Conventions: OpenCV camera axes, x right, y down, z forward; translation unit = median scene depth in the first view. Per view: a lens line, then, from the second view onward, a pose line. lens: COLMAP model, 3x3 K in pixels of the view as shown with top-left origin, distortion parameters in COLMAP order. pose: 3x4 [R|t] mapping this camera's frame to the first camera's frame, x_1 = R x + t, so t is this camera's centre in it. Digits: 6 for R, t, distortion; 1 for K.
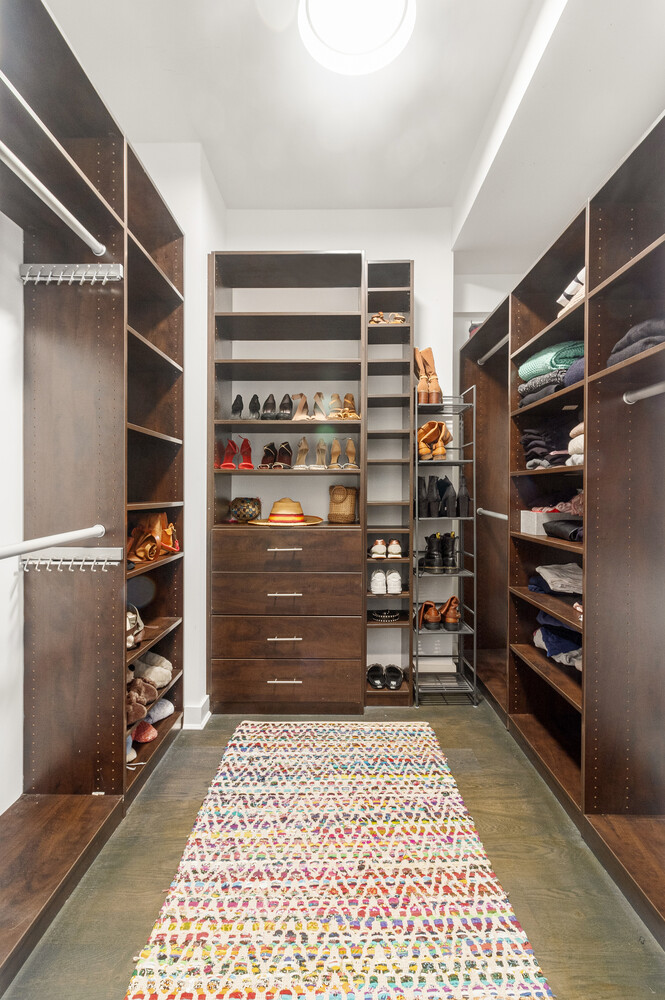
lens RADIAL K [[457.4, 0, 334.4], [0, 457.4, 496.1], [0, 0, 1]] dist [0.001194, -0.000857]
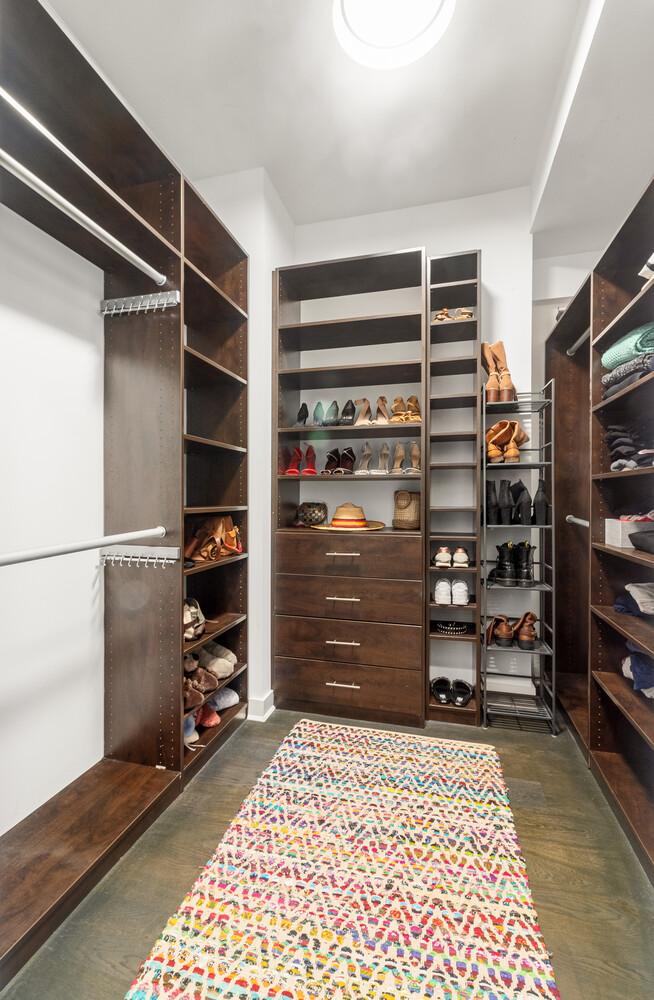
lens RADIAL K [[450.9, 0, 323.8], [0, 450.9, 500.0], [0, 0, 1]] dist [-0.000612, -0.000023]
pose [[0.965907, 0.003215, -0.258870, 0.123286], [-0.003886, 0.999990, -0.002082, -0.000587], [0.258861, 0.003017, 0.965910, 0.032981]]
